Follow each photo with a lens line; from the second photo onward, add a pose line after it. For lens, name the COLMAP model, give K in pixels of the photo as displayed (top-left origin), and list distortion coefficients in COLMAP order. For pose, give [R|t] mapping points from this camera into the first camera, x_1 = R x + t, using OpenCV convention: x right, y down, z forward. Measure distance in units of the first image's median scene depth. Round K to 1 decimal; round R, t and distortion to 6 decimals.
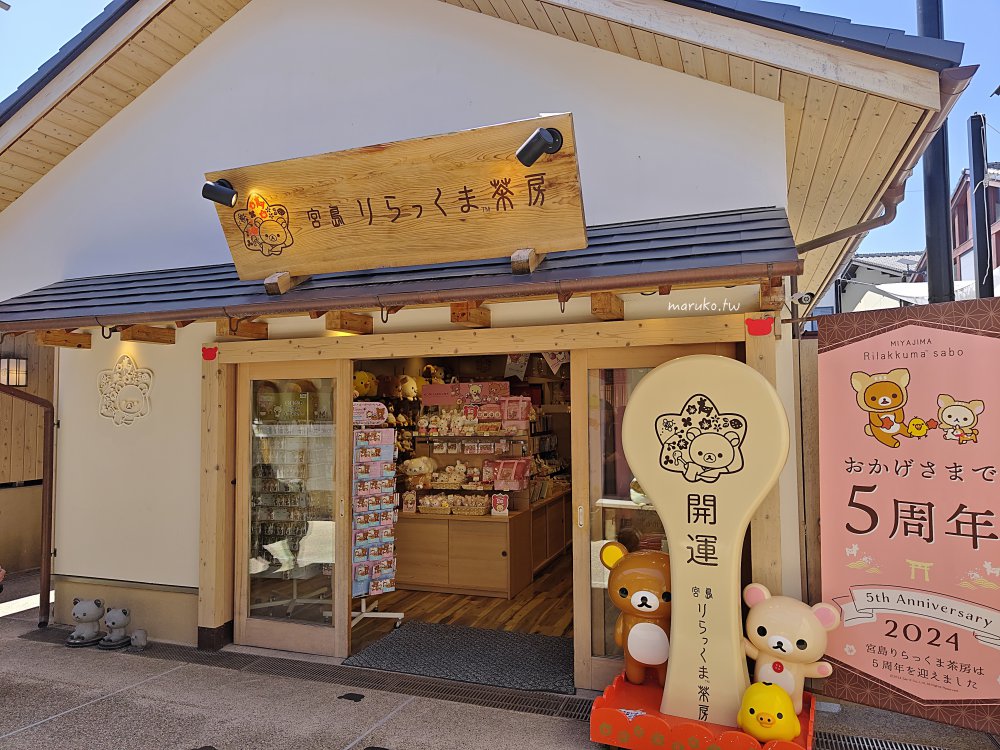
lens RADIAL K [[666.4, 0, 500.0], [0, 666.4, 375.0], [0, 0, 1]] dist [0.007643, -0.019673]
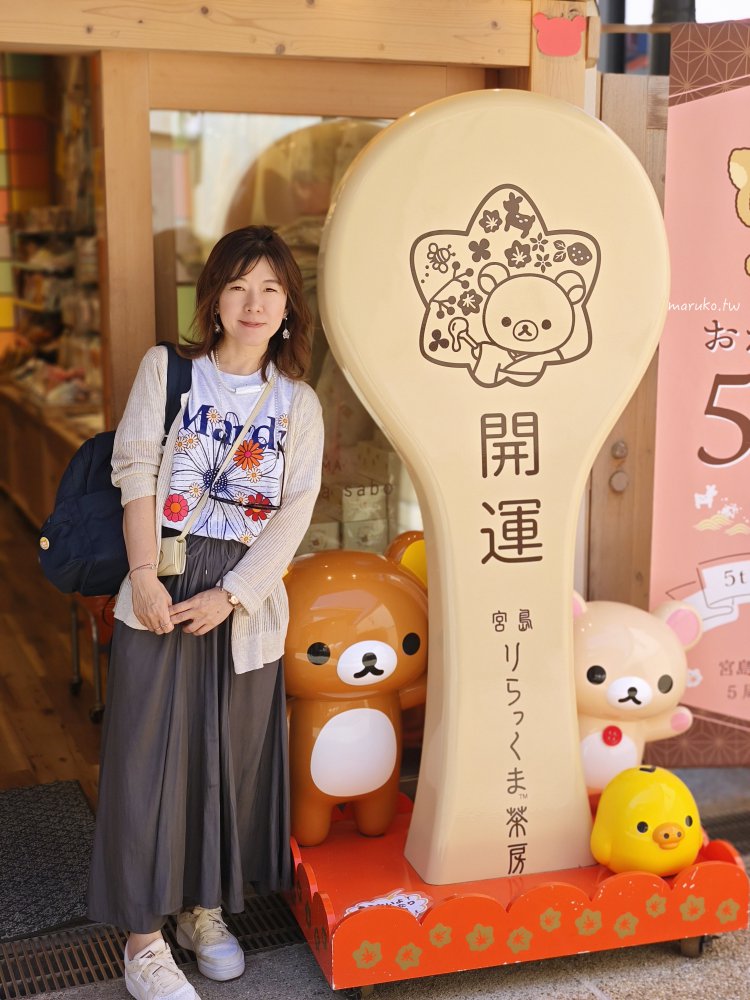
lens RADIAL K [[1468.3, 0, 375.0], [0, 1468.3, 500.0], [0, 0, 1]] dist [0.060168, -0.016496]
pose [[0.737821, -0.110625, 0.665869, -0.433173], [-0.042246, 0.976976, 0.209123, 0.032544], [-0.673673, -0.182426, 0.716161, 0.337121]]
